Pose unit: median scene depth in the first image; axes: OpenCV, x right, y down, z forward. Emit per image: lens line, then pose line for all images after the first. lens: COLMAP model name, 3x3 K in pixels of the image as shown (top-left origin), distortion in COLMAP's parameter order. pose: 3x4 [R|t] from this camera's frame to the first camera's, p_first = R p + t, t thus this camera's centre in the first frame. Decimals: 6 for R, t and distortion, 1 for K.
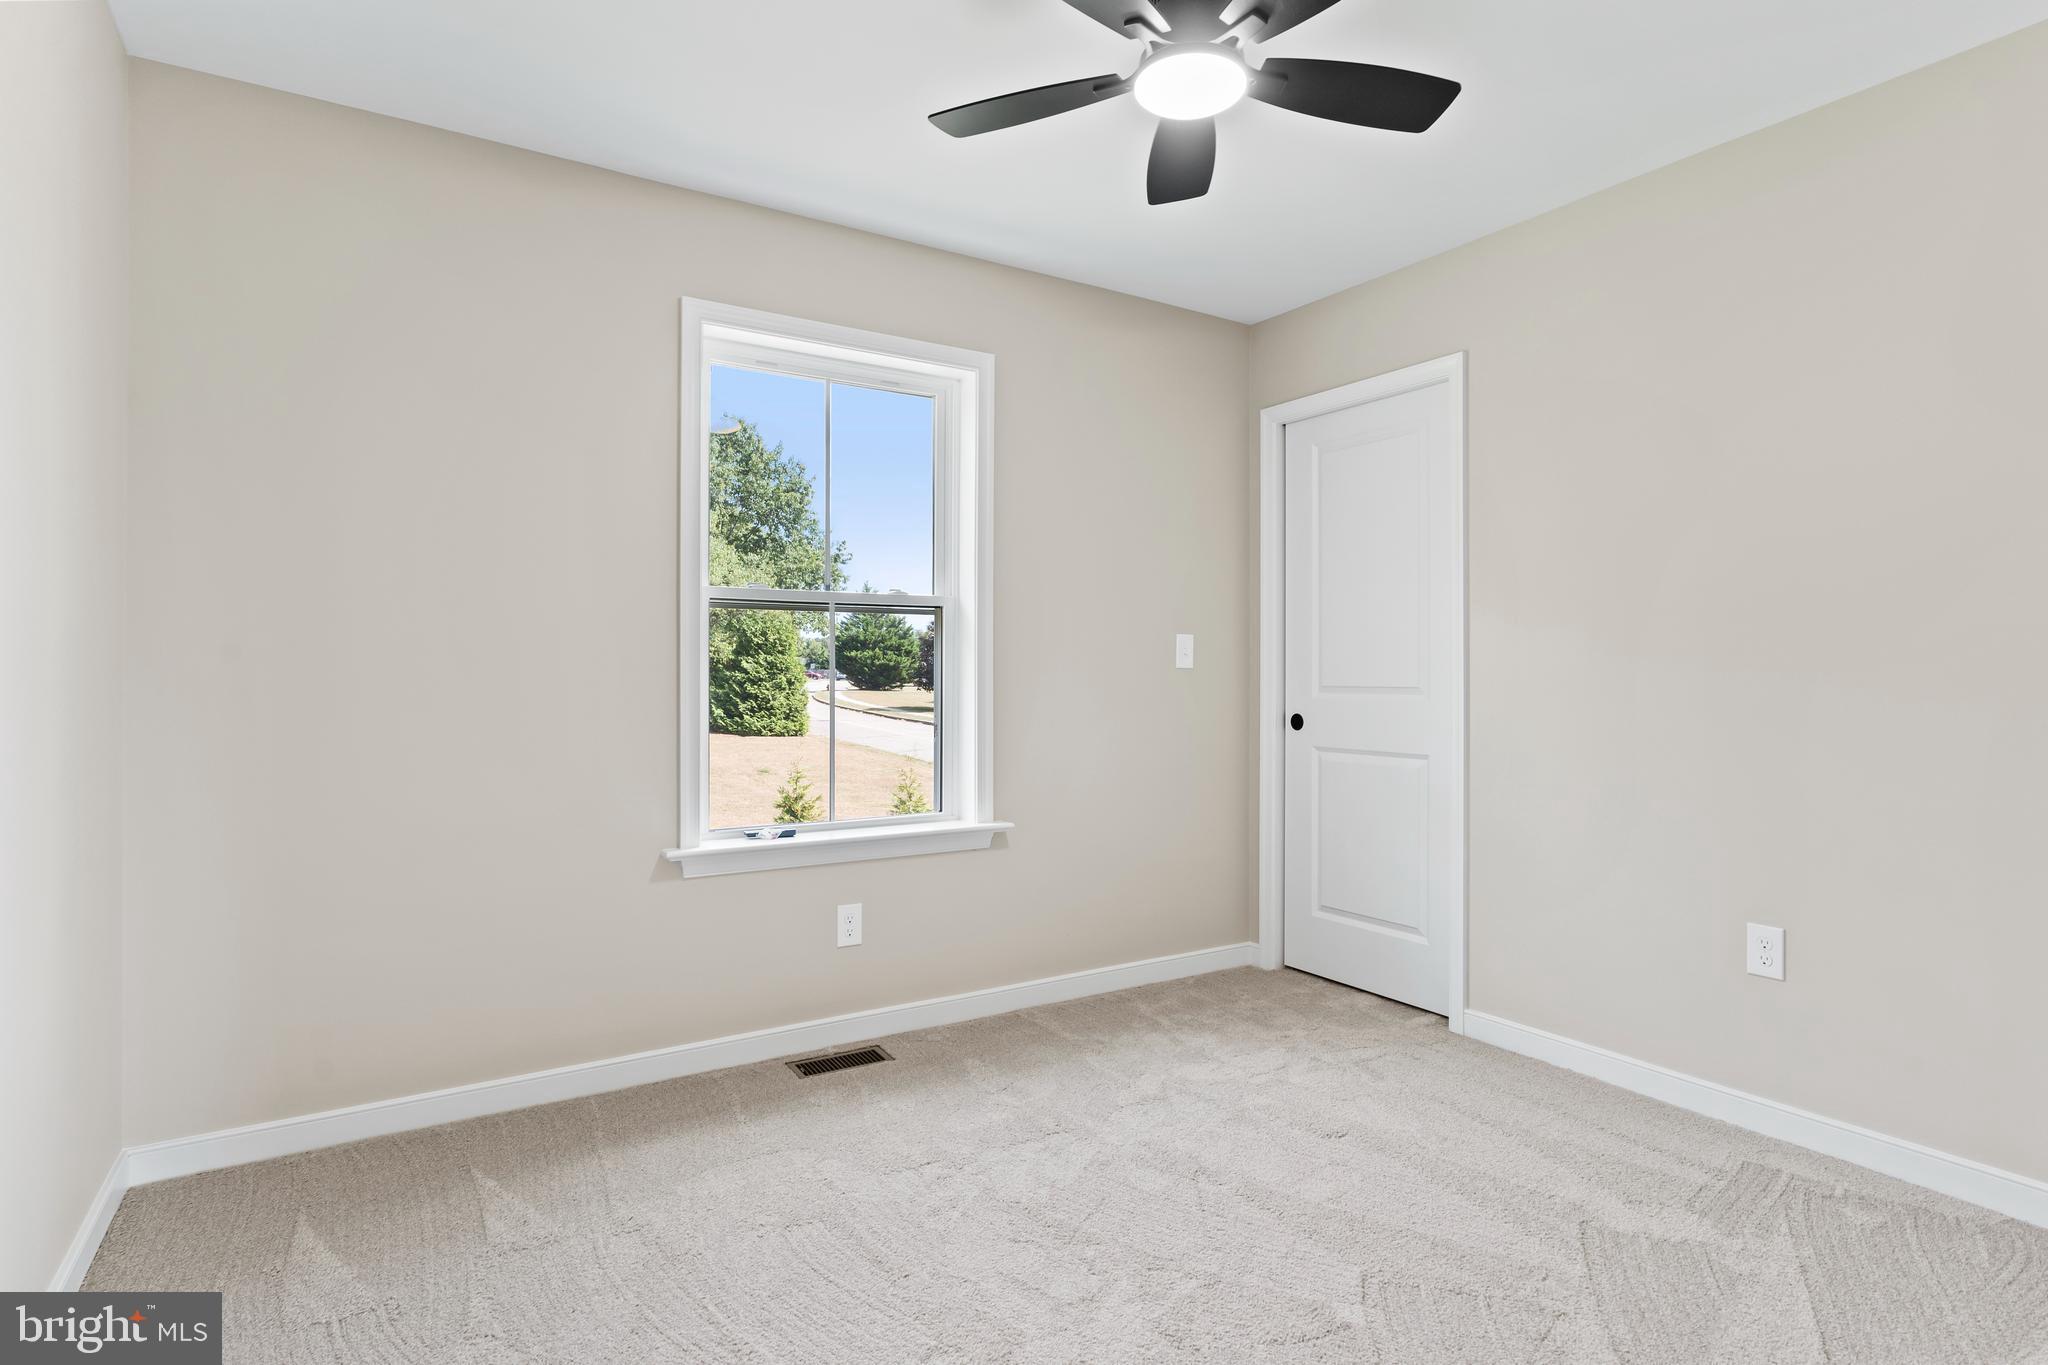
lens RADIAL K [[1070.7, 0, 1022.7], [0, 1070.7, 674.5], [0, 0, 1]] dist [0.000639, 0.000070]
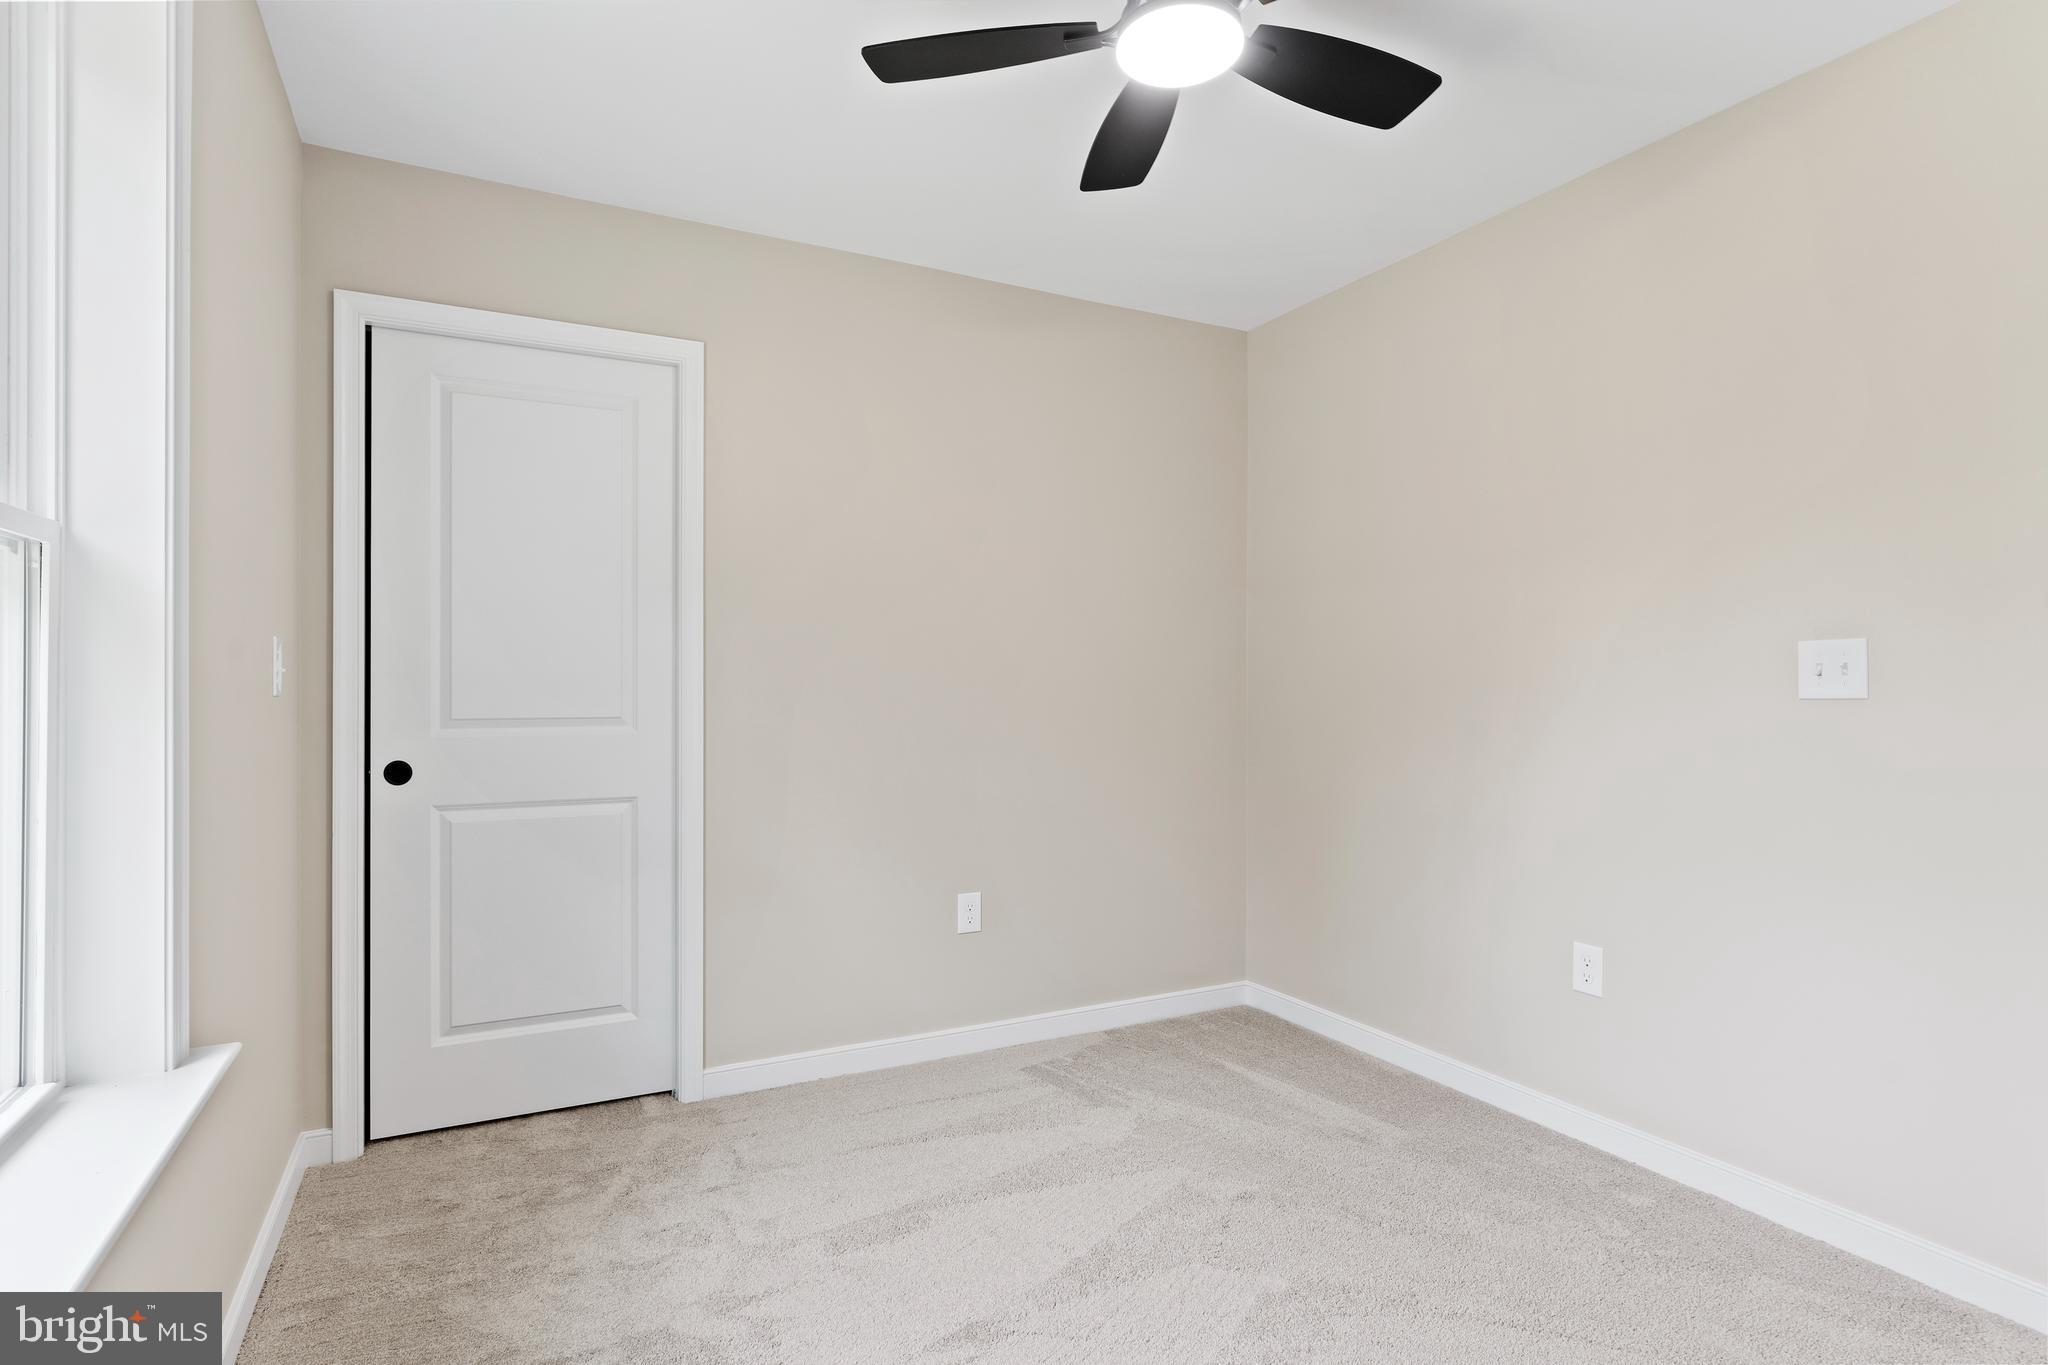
lens RADIAL K [[1052.8, 0, 1020.5], [0, 1052.8, 686.0], [0, 0, 1]] dist [-0.004478, -0.000021]
pose [[0.075195, -0.001923, 0.997167, -0.461101], [-0.001495, 0.999997, 0.002042, -0.015690], [-0.997168, -0.001645, 0.075192, 0.675431]]
